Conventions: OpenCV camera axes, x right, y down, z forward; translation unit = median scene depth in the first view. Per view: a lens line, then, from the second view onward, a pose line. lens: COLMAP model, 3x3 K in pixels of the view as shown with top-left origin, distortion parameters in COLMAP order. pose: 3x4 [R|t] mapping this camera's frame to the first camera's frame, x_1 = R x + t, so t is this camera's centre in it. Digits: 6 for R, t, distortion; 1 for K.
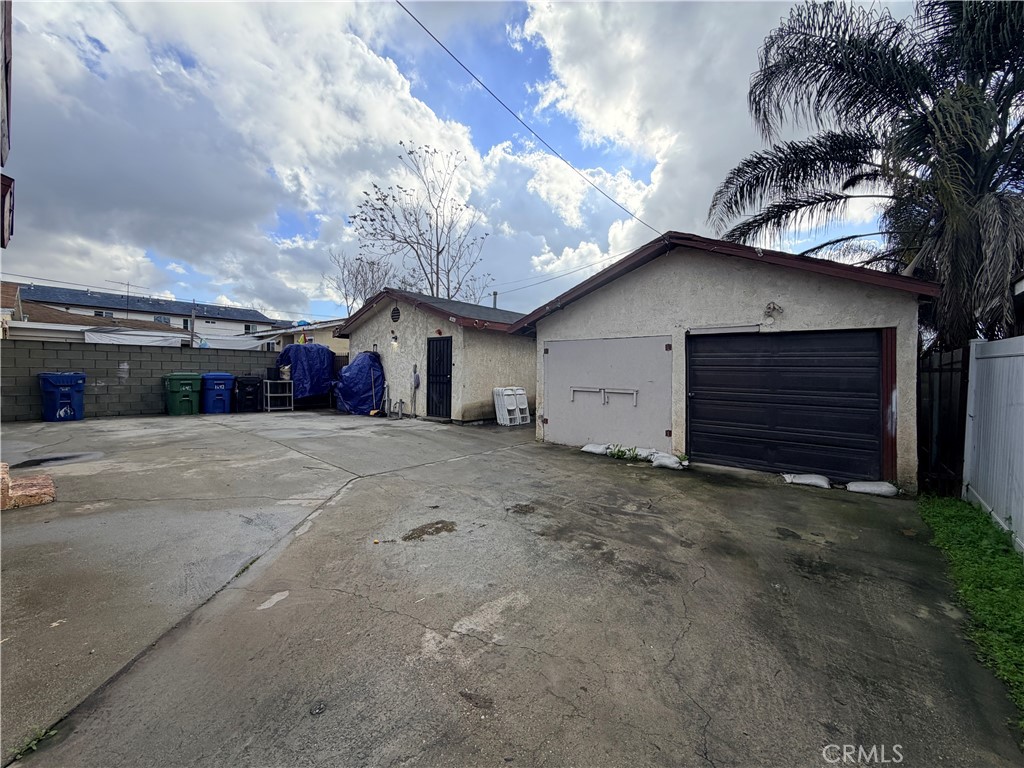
lens RADIAL K [[410.4, 0, 508.5], [0, 410.4, 385.5], [0, 0, 1]] dist [-0.002001, 0.001122]
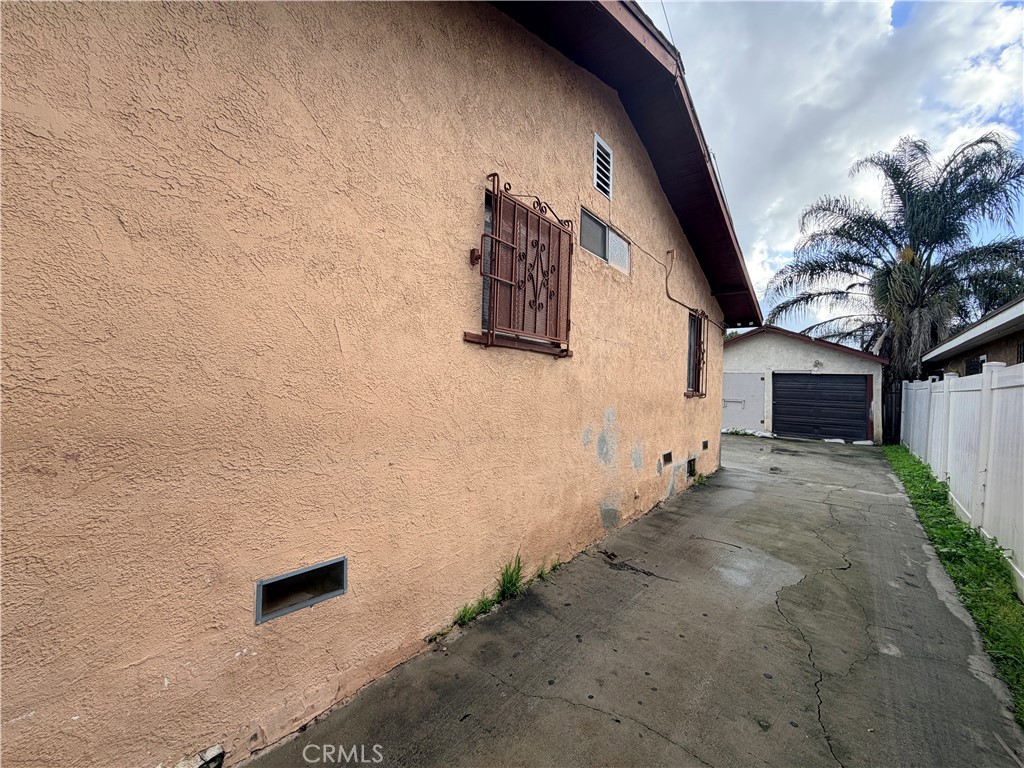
lens RADIAL K [[410.4, 0, 505.2], [0, 410.4, 384.7], [0, 0, 1]] dist [-0.002001, 0.001122]
pose [[0.999835, 0.009229, 0.015668, -0.915586], [-0.008922, 0.999769, -0.019545, -0.014456], [-0.015845, 0.019402, 0.999686, -1.003862]]
